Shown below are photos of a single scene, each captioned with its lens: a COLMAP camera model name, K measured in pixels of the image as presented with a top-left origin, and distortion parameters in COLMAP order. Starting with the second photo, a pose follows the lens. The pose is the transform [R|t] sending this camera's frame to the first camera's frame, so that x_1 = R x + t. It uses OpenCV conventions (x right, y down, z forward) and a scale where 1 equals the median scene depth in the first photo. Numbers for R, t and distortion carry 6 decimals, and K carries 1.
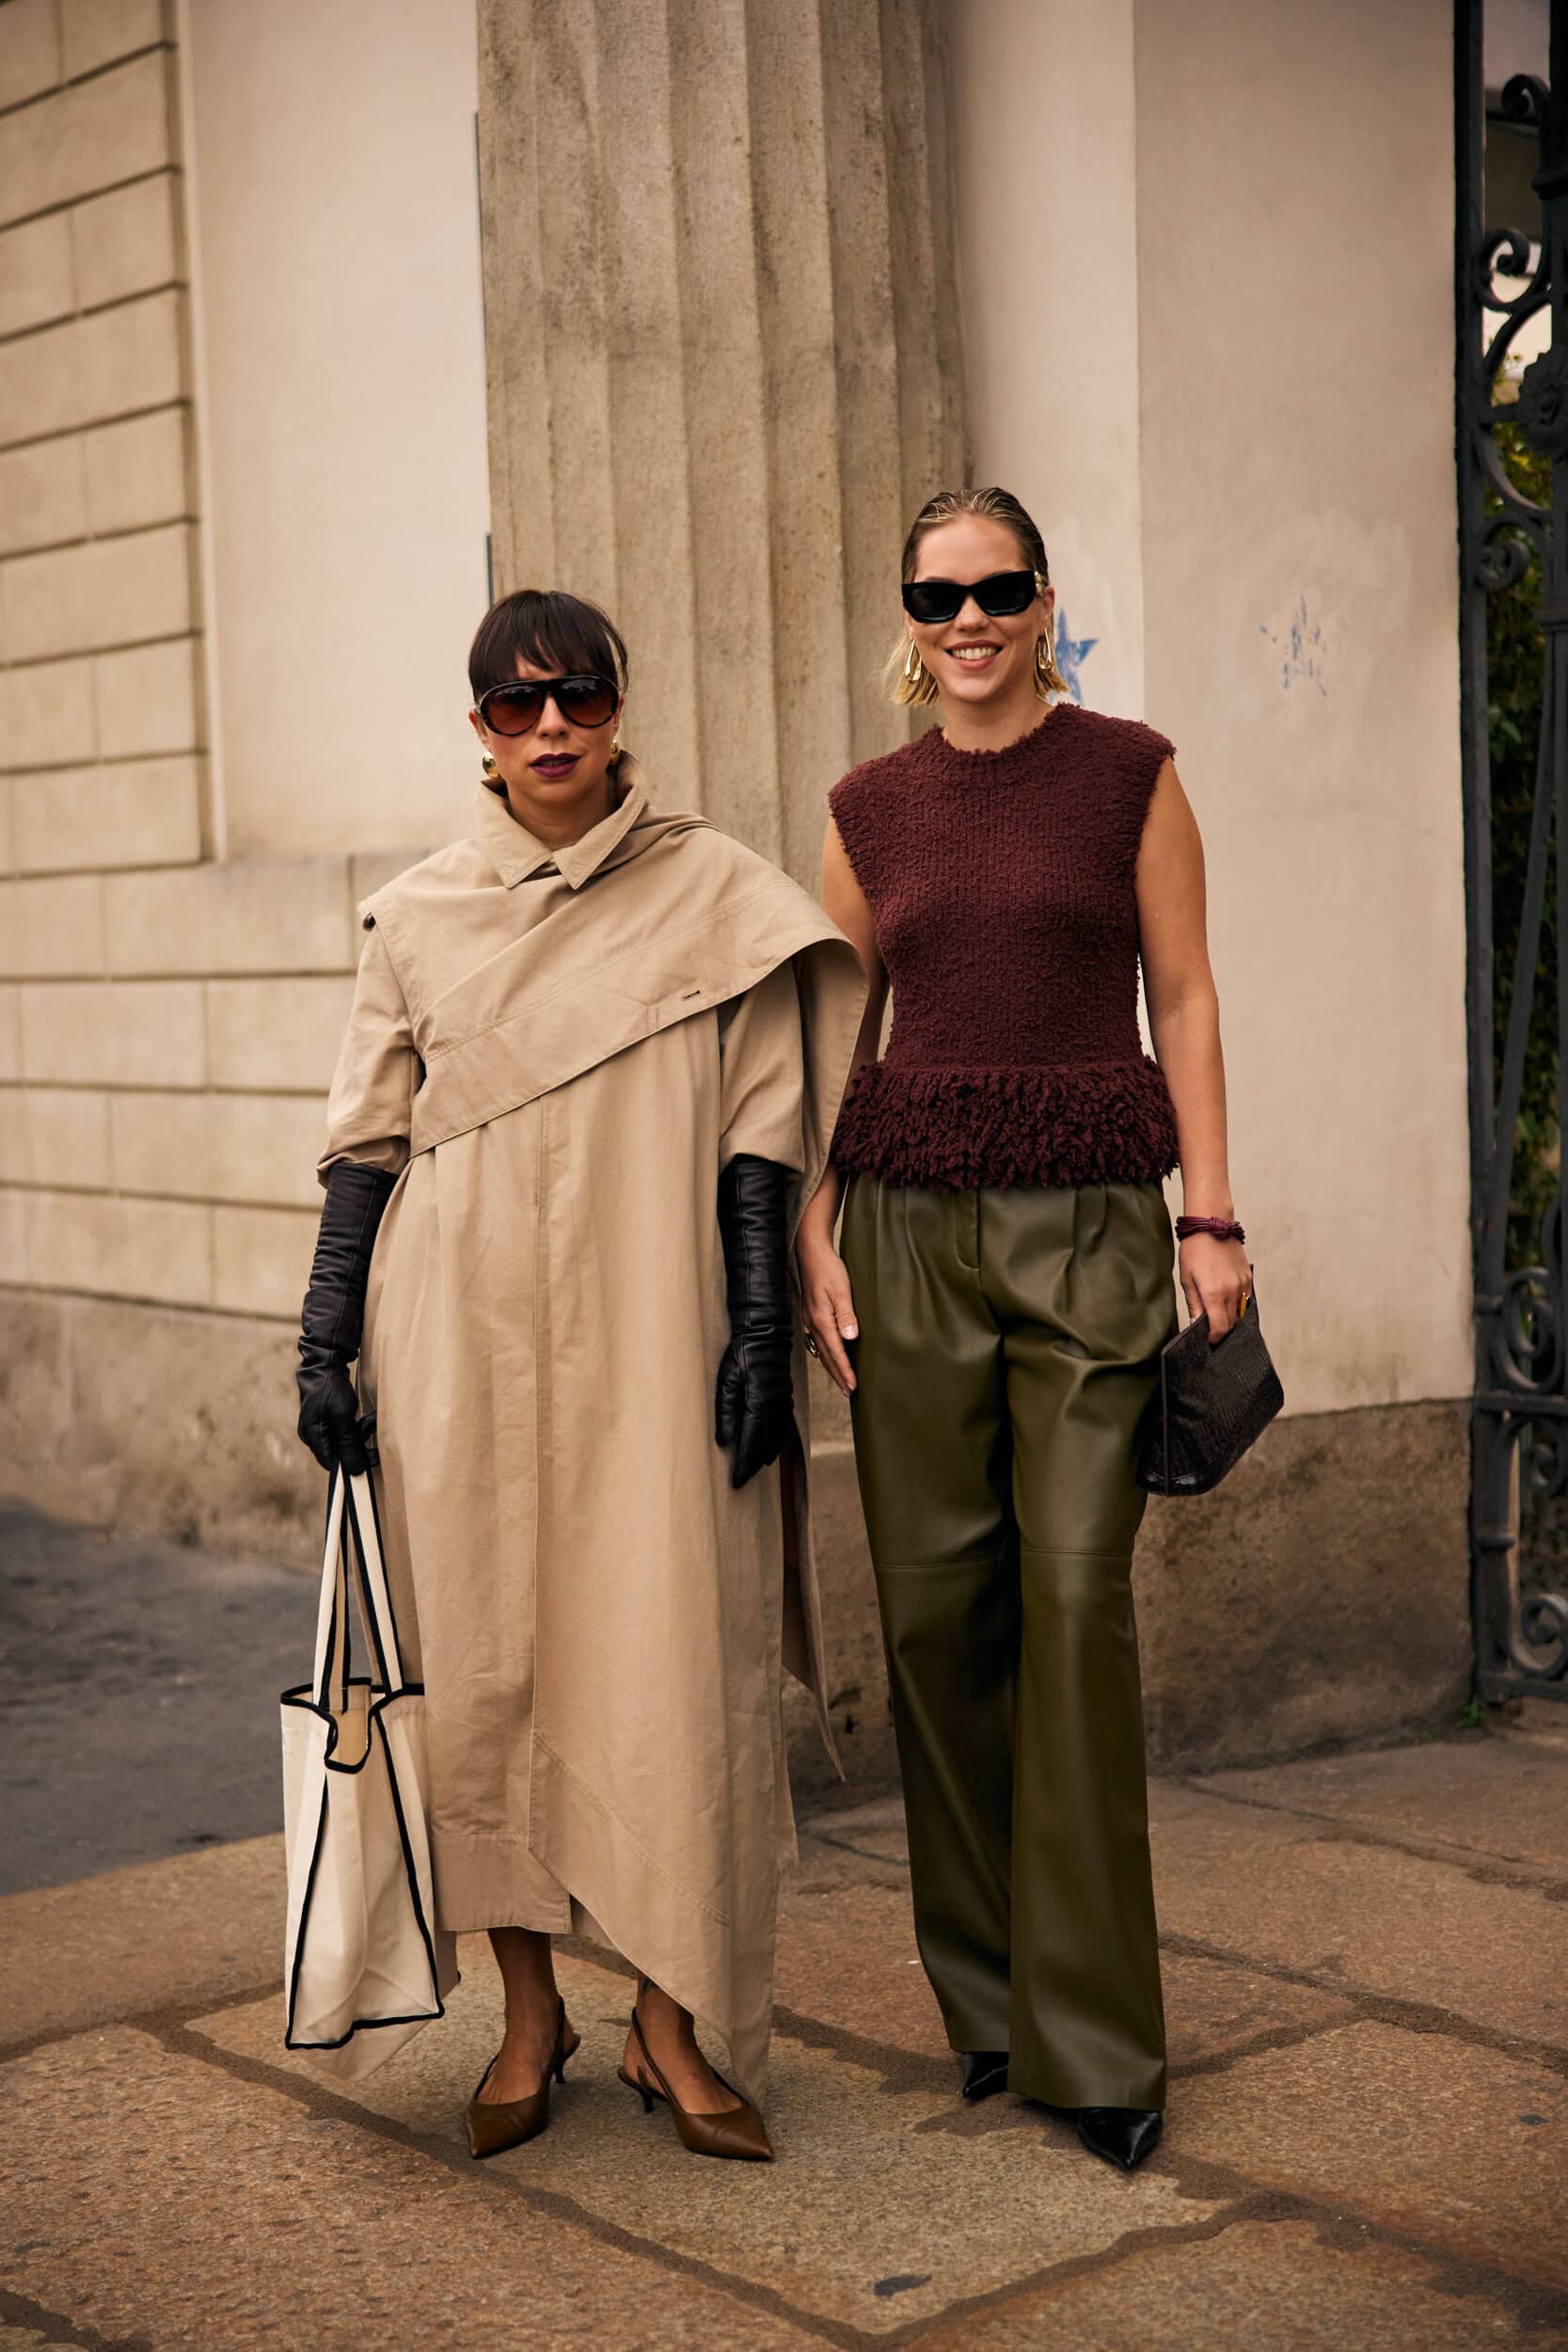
lens RADIAL K [[3778.4, 0, 763.3], [0, 3778.4, 1174.4], [0, 0, 1]] dist [0.157005, 0.000000]
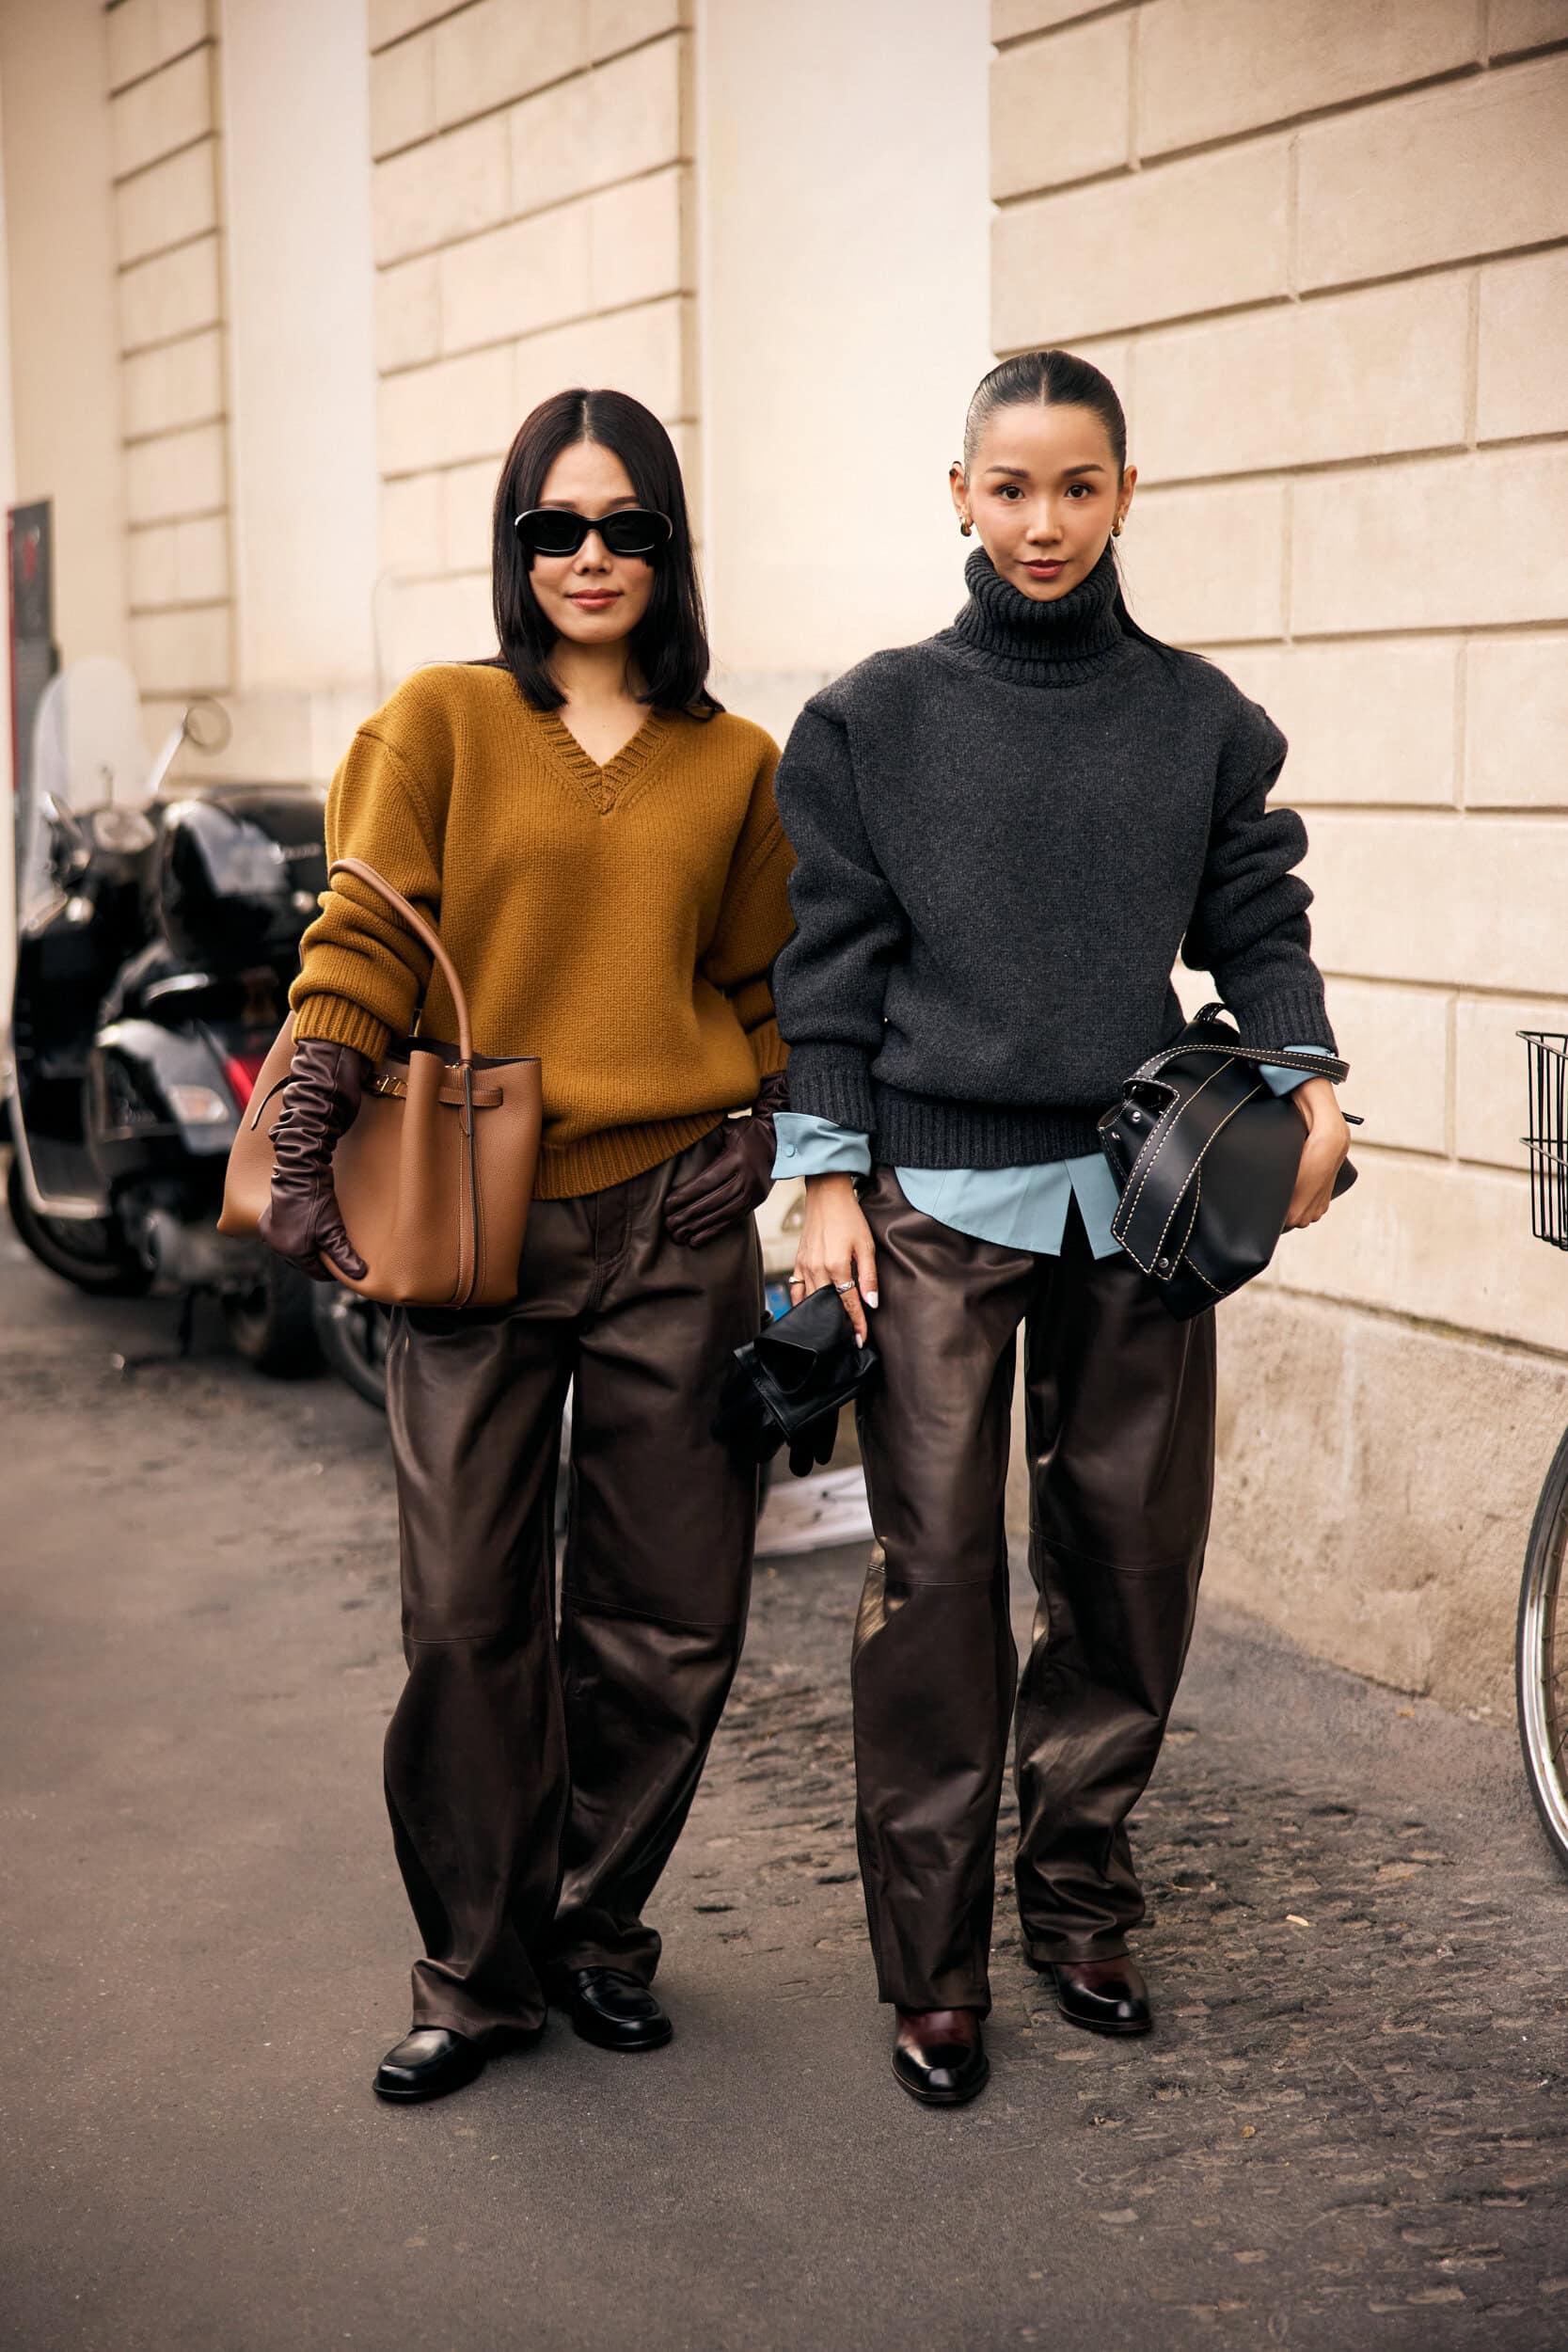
lens RADIAL K [[3701.9, 0, 791.4], [0, 3701.9, 1216.7], [0, 0, 1]] dist [0.122893, 0.000000]
pose [[0.980644, 0.045620, -0.190412, -0.239463], [-0.032029, 0.996755, 0.073853, -0.039809], [0.193163, -0.066325, 0.978922, 0.576067]]
